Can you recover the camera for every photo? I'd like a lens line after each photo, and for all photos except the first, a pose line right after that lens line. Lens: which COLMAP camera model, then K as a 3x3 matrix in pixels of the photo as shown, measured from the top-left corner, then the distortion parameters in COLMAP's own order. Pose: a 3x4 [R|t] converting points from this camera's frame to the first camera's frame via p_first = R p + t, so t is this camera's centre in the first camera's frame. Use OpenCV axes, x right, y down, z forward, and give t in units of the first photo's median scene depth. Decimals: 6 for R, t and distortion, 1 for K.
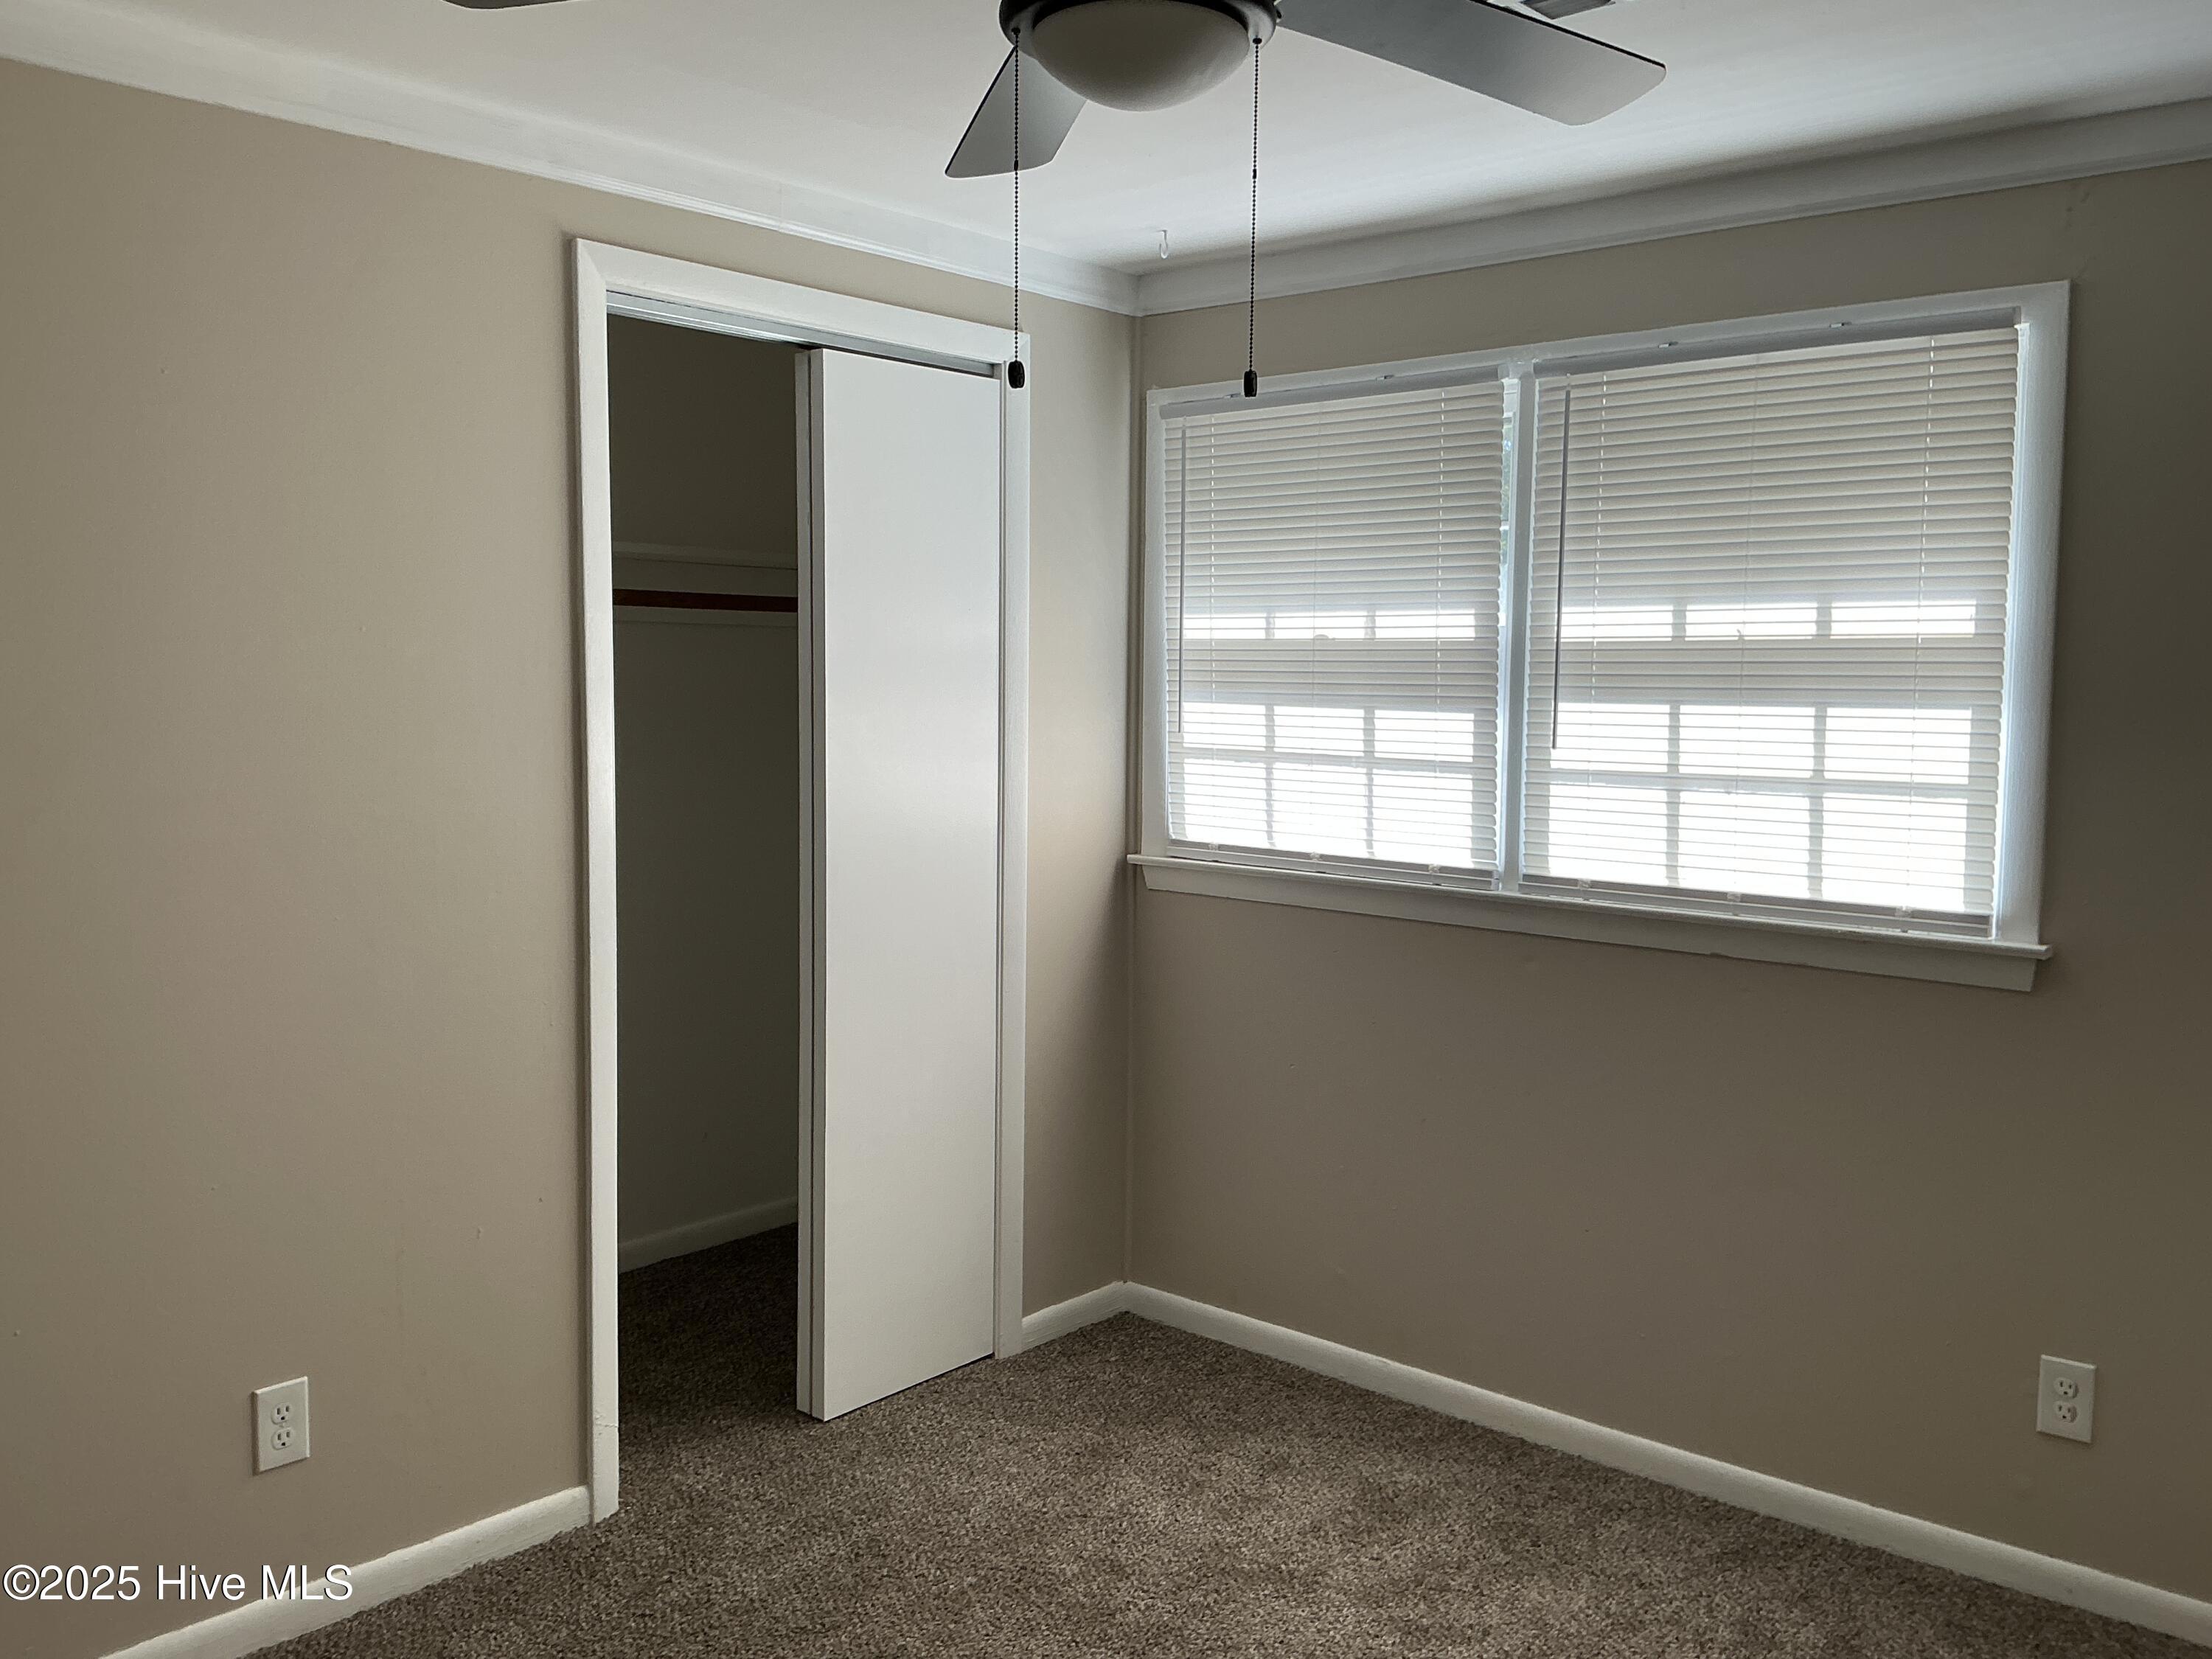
lens RADIAL K [[1811.4, 0, 1106.7], [0, 1811.4, 811.6], [0, 0, 1]] dist [0.071252, -0.184957]
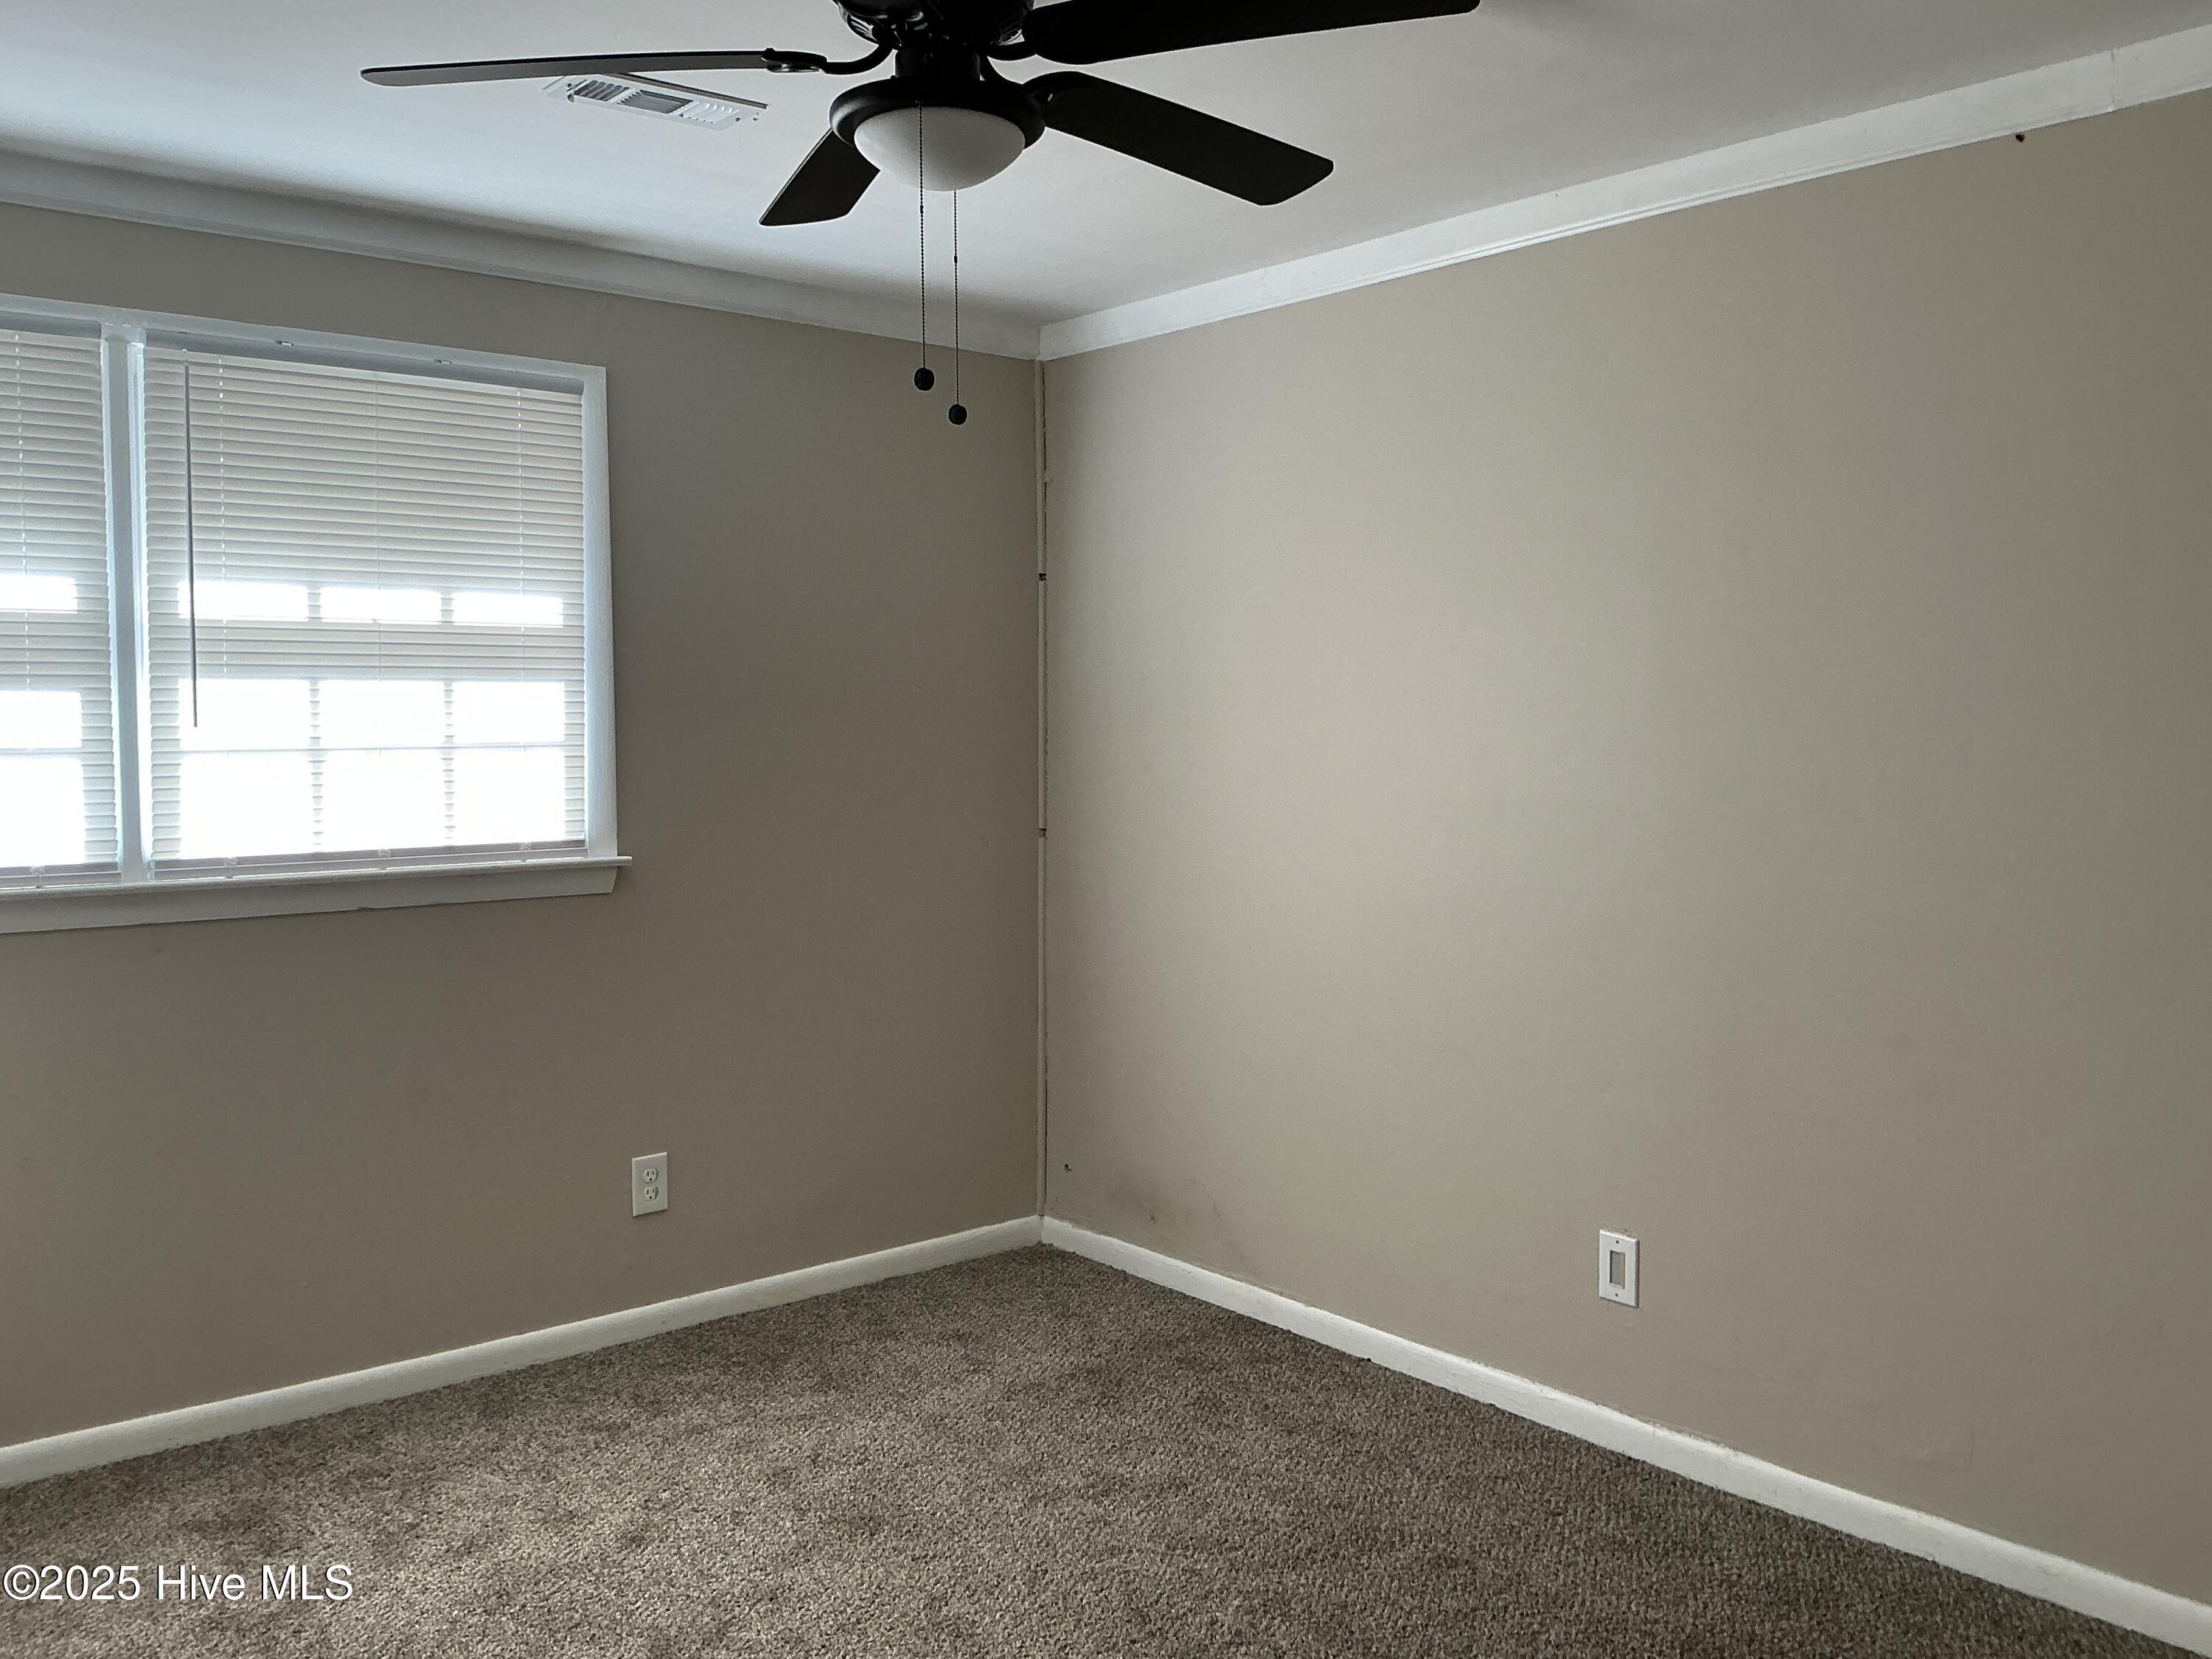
lens RADIAL K [[1864.2, 0, 1106.0], [0, 1864.2, 829.5], [0, 0, 1]] dist [-0.079569, -0.008396]
pose [[0.099844, -0.066362, 0.992788, -0.727999], [0.079587, 0.995109, 0.058514, 0.001884], [-0.991815, 0.073171, 0.104637, 0.440878]]
